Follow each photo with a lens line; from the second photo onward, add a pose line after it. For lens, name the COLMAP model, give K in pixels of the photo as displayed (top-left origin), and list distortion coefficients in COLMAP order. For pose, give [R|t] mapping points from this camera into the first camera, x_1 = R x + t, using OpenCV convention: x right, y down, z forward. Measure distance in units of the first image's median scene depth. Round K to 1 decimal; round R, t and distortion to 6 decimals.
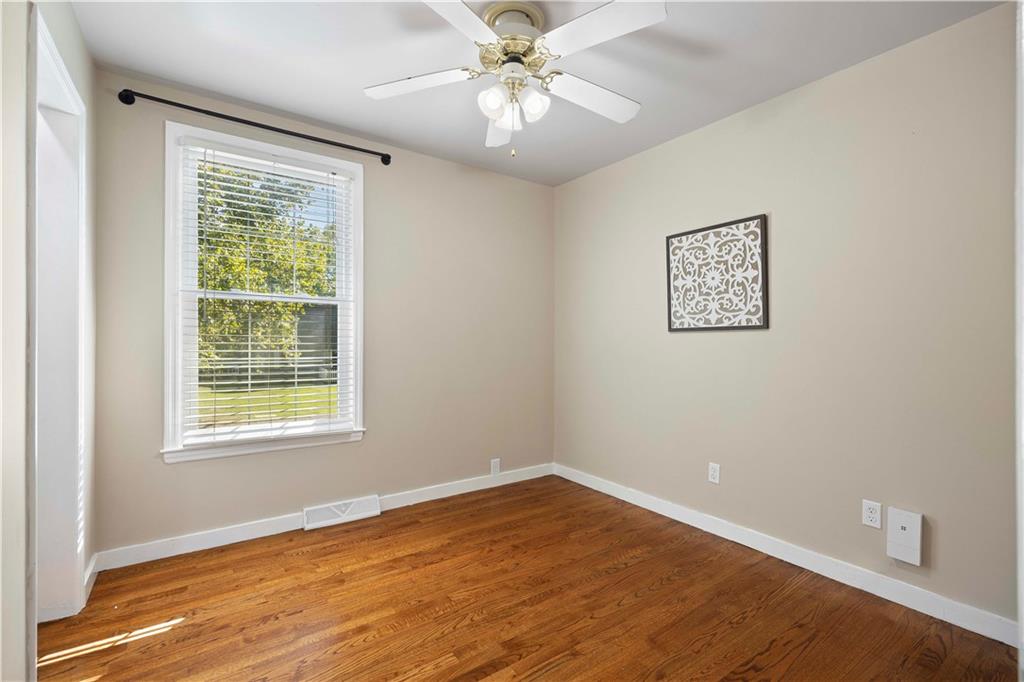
lens RADIAL K [[475.3, 0, 512.0], [0, 475.3, 341.0], [0, 0, 1]] dist [0.001653, 0.000519]
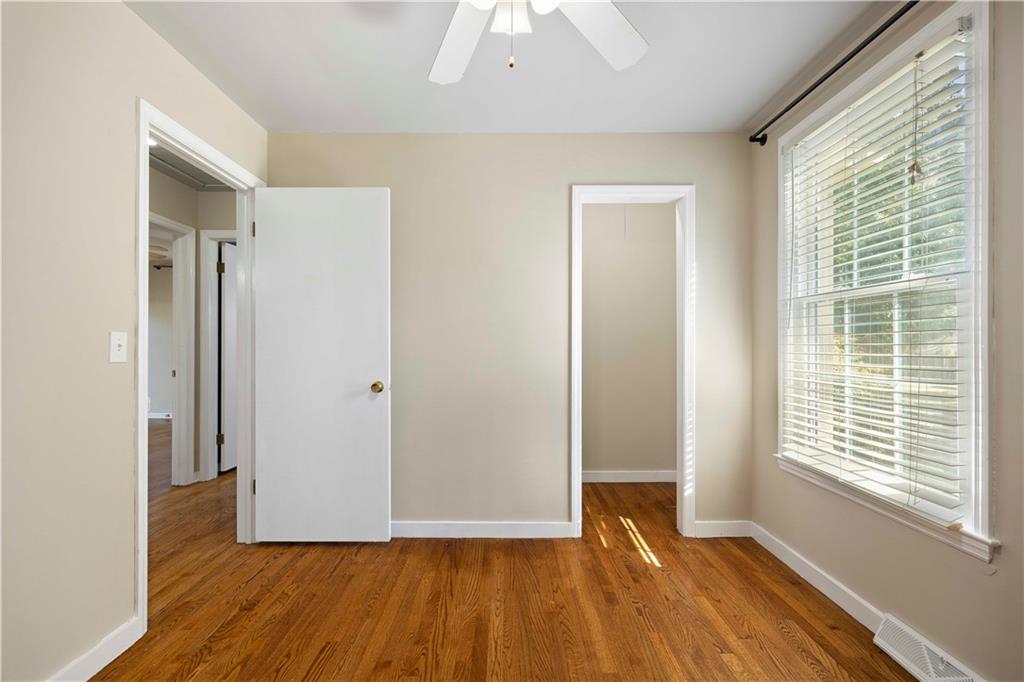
lens RADIAL K [[448.0, 0, 512.0], [0, 448.0, 341.0], [0, 0, 1]] dist [-0.002566, 0.000141]
pose [[-0.602394, -0.013419, -0.798086, 0.448434], [-0.000038, 0.999859, -0.016783, -0.006697], [0.798199, -0.010079, -0.602310, 1.215879]]
